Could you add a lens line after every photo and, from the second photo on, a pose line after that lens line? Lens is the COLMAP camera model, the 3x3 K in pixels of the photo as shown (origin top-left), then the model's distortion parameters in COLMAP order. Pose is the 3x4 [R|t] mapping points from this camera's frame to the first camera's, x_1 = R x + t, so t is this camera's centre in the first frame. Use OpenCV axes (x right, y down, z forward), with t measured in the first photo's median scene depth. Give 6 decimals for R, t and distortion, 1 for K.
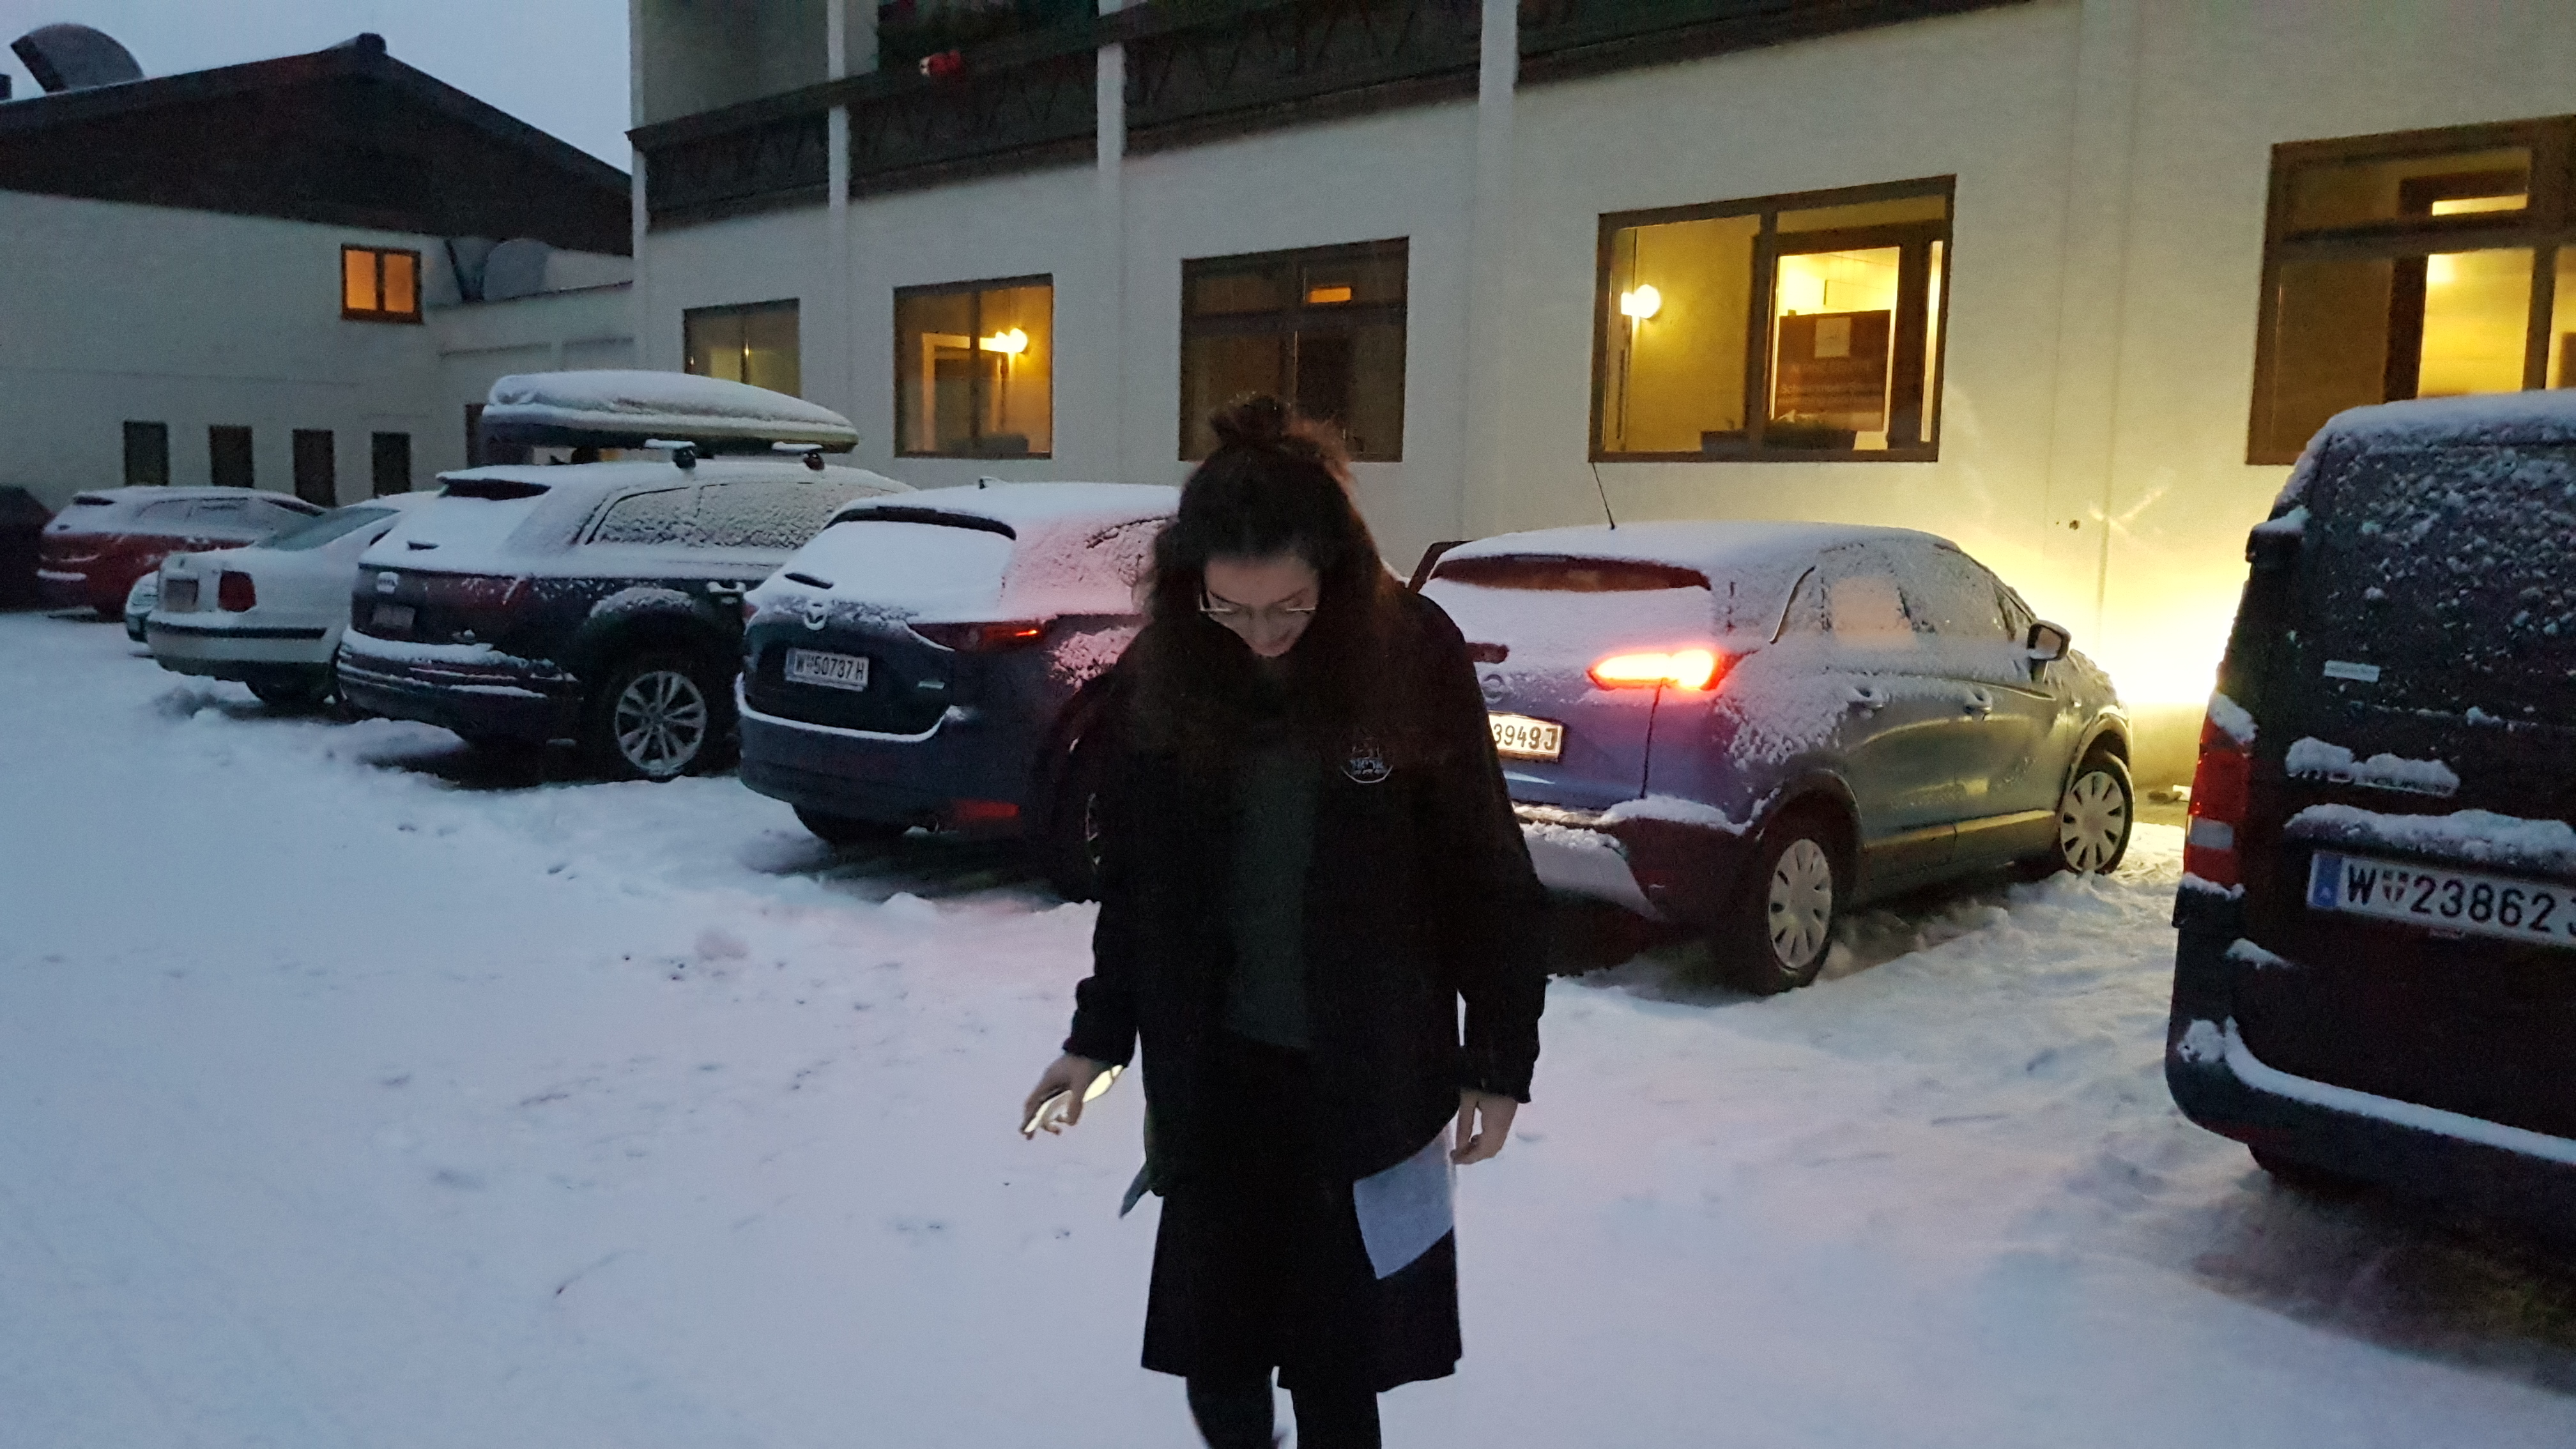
lens RADIAL K [[1964.0, 0, 1270.3], [0, 1964.0, 716.7], [0, 0, 1]] dist [0.065532, -0.098644]
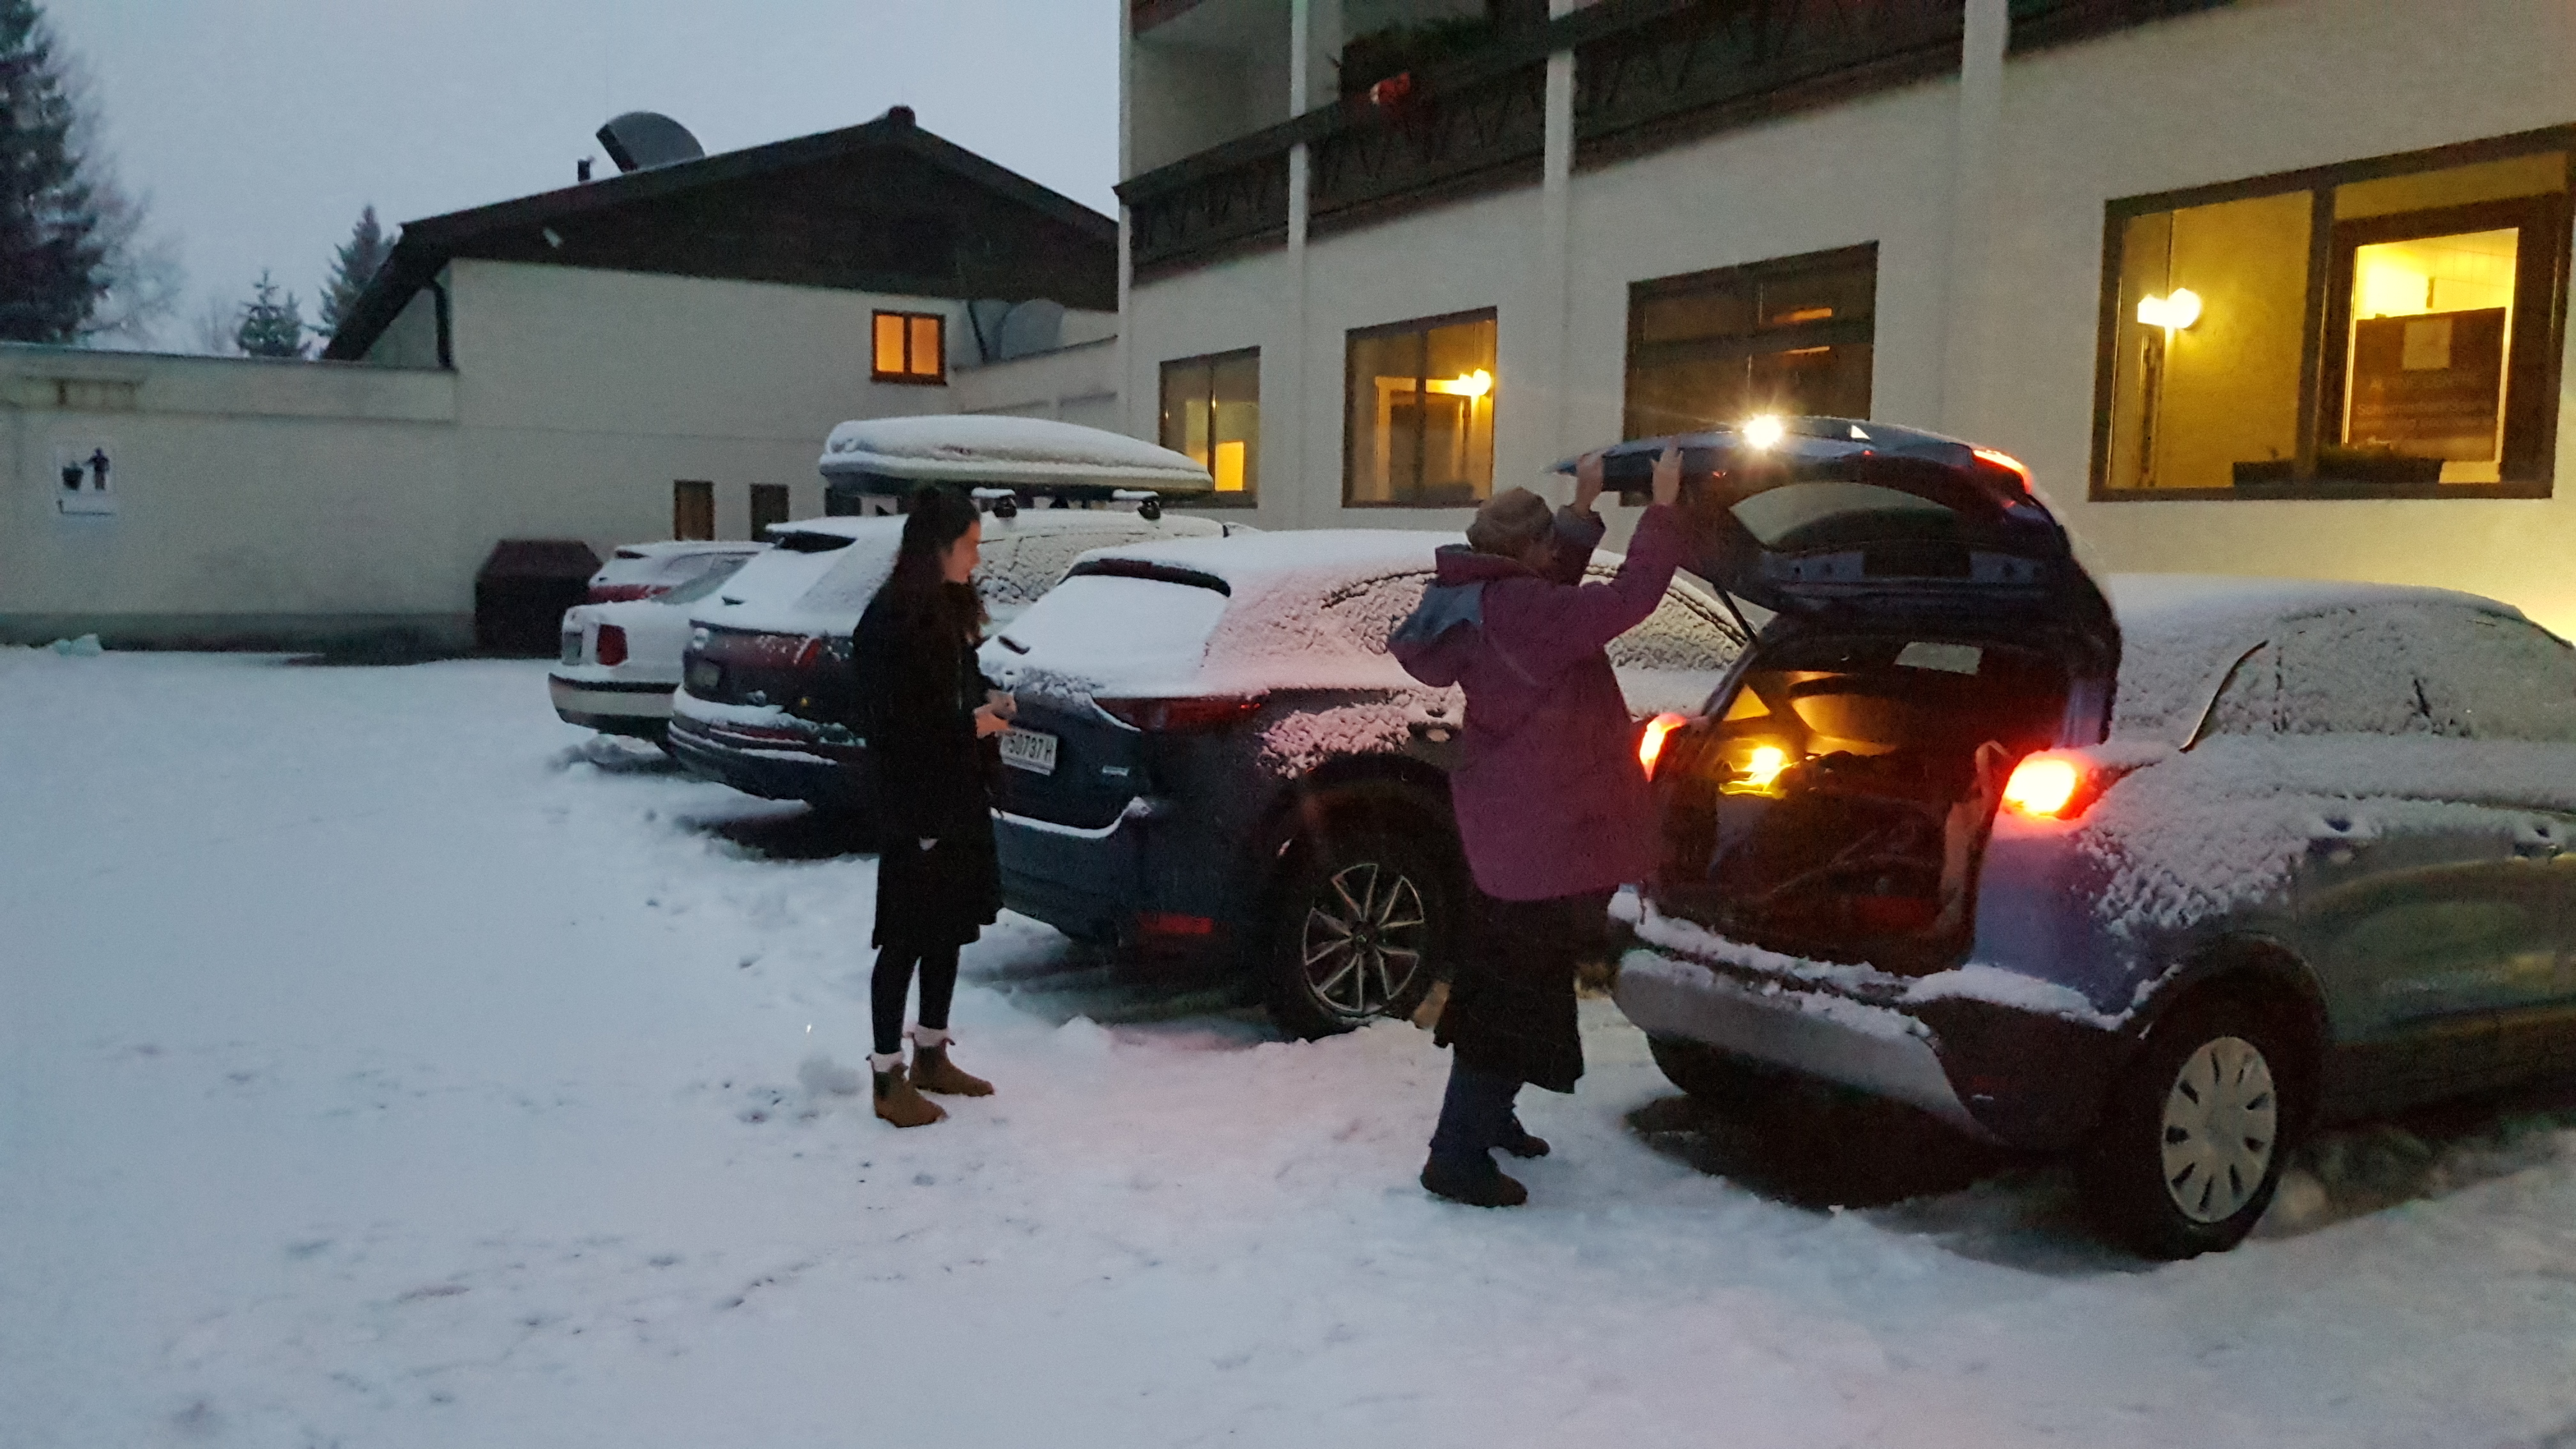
lens RADIAL K [[1964.0, 0, 1308.5], [0, 1964.0, 730.8], [0, 0, 1]] dist [0.065532, -0.098644]
pose [[0.963239, 0.022397, -0.267712, 0.087141], [-0.027506, 0.999504, -0.015350, -0.015398], [0.267235, 0.022150, 0.963377, 0.146226]]
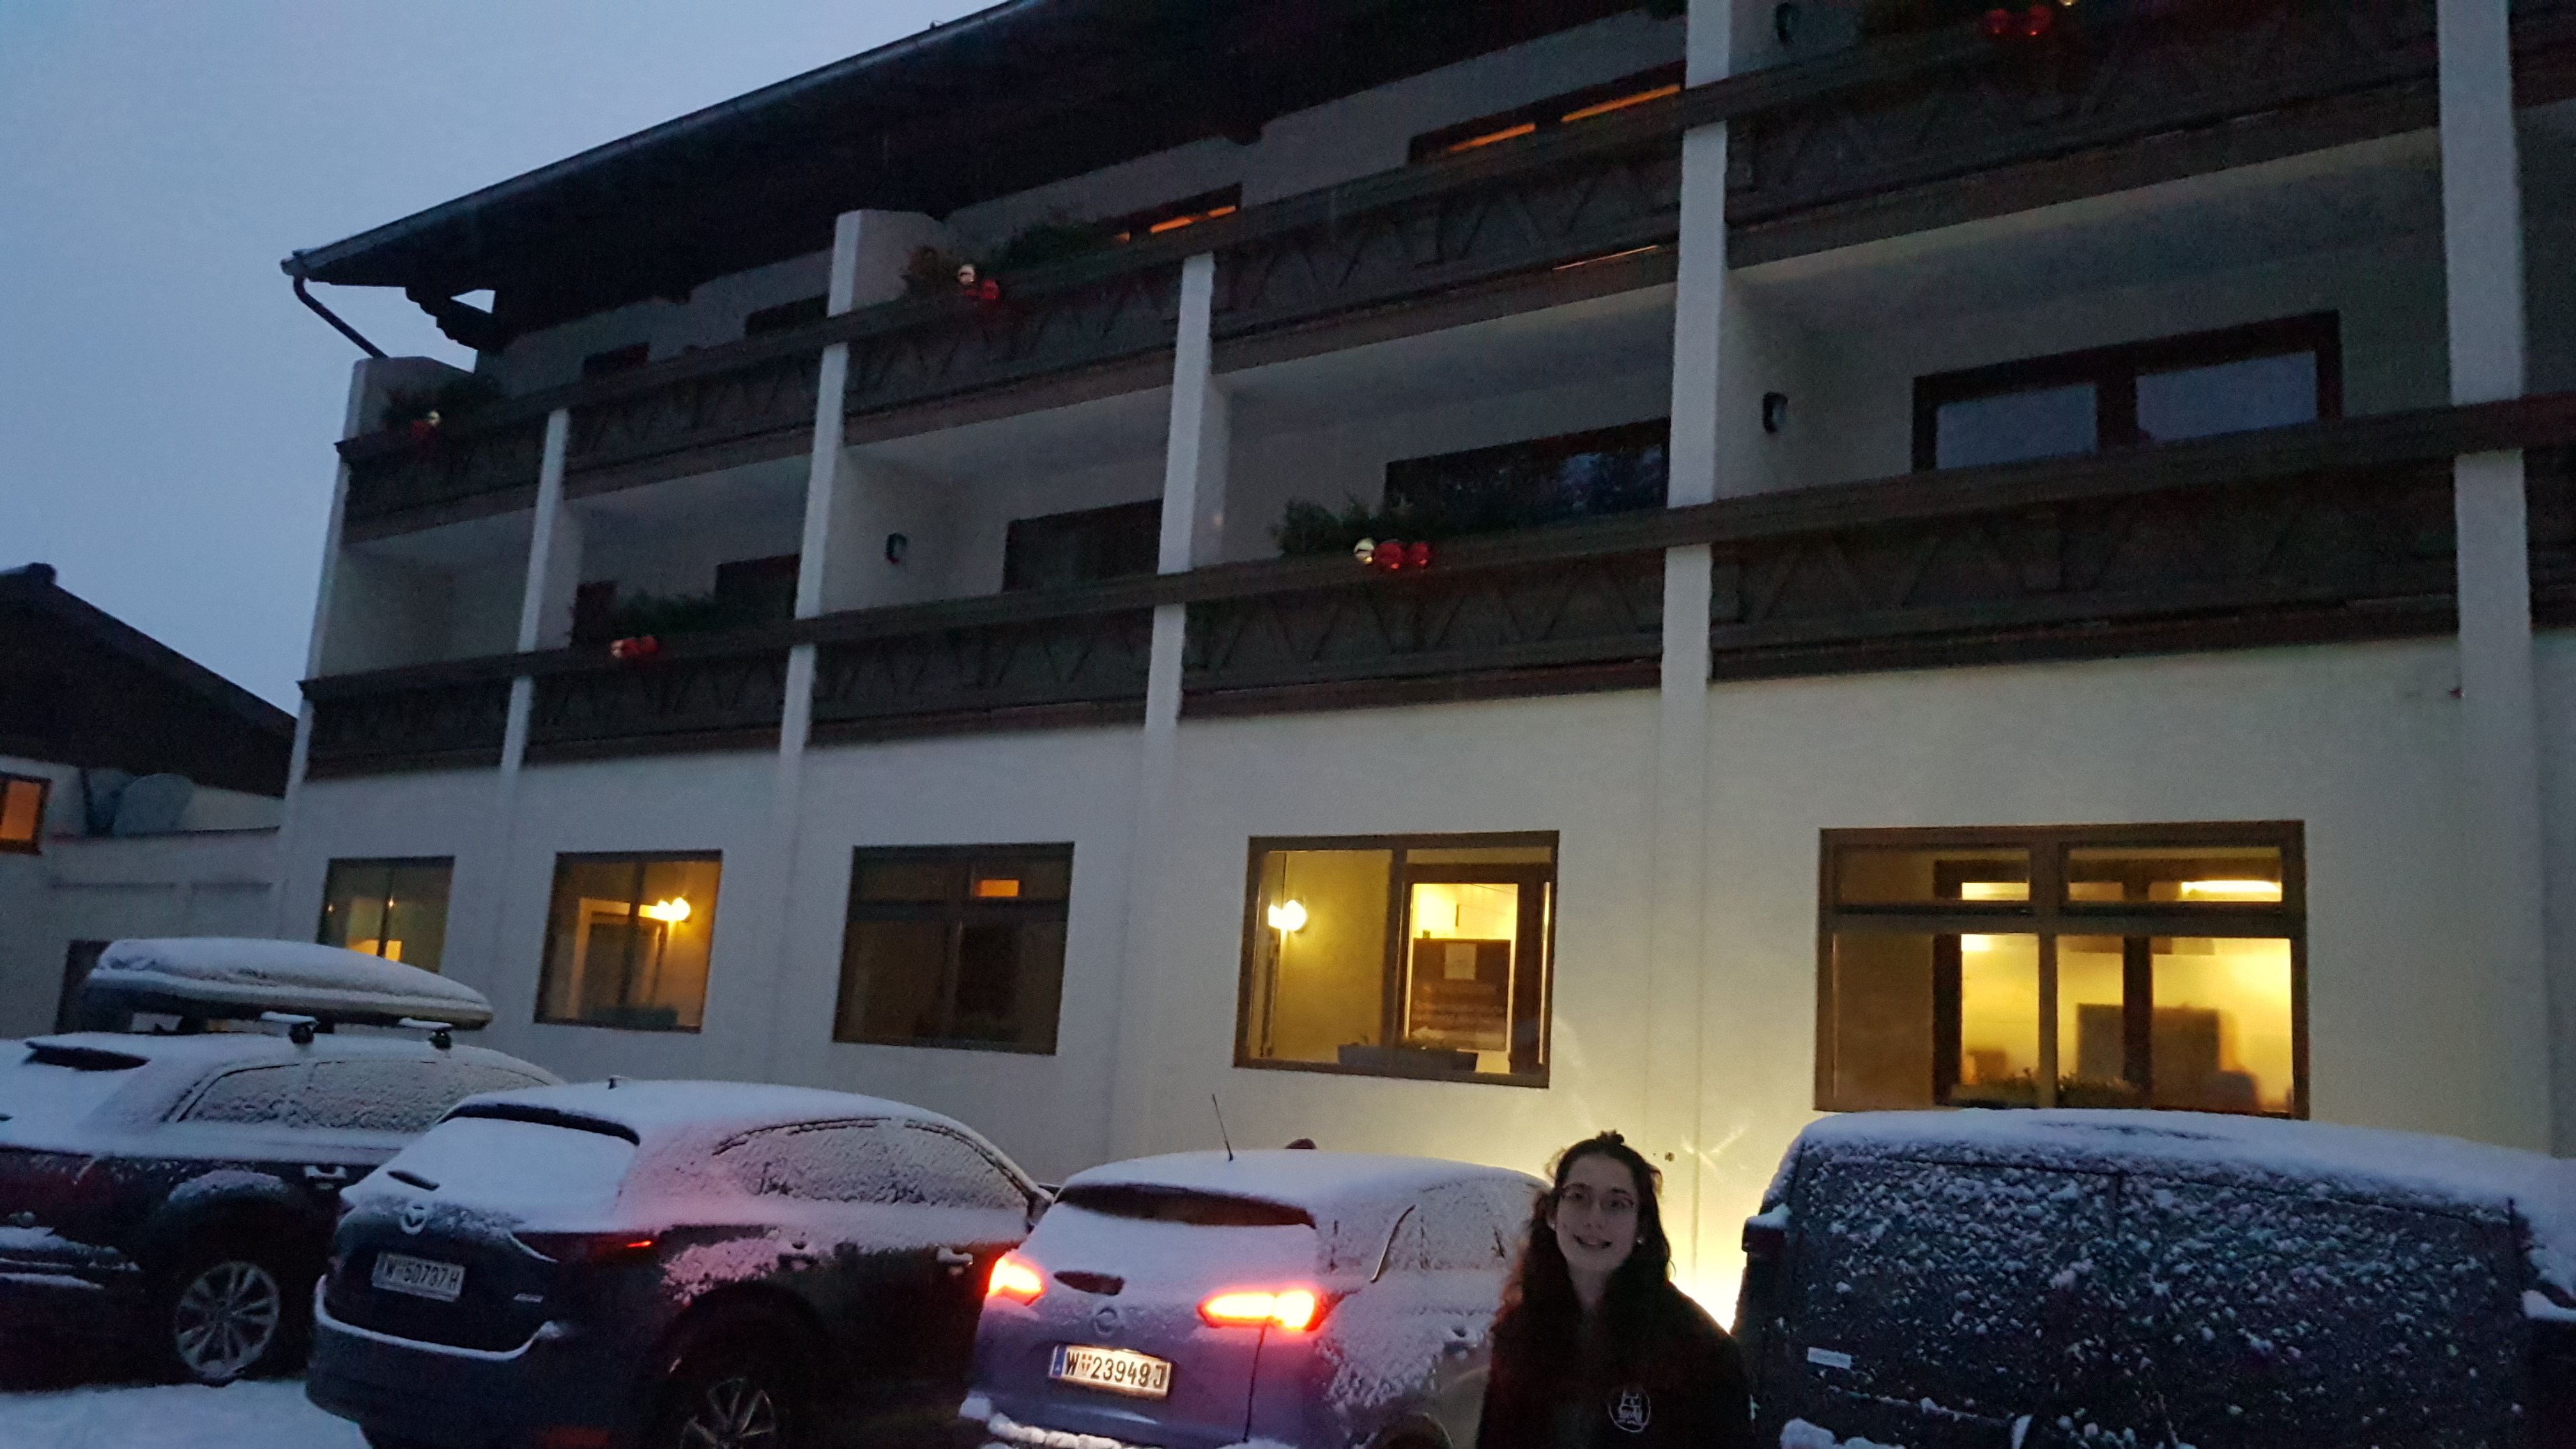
lens RADIAL K [[1964.0, 0, 1271.0], [0, 1964.0, 708.8], [0, 0, 1]] dist [0.065532, -0.098644]
pose [[0.985393, 0.074494, 0.153139, 0.010514], [-0.027591, 0.957204, -0.288095, -0.015510], [-0.168046, 0.279661, 0.945278, -0.042802]]
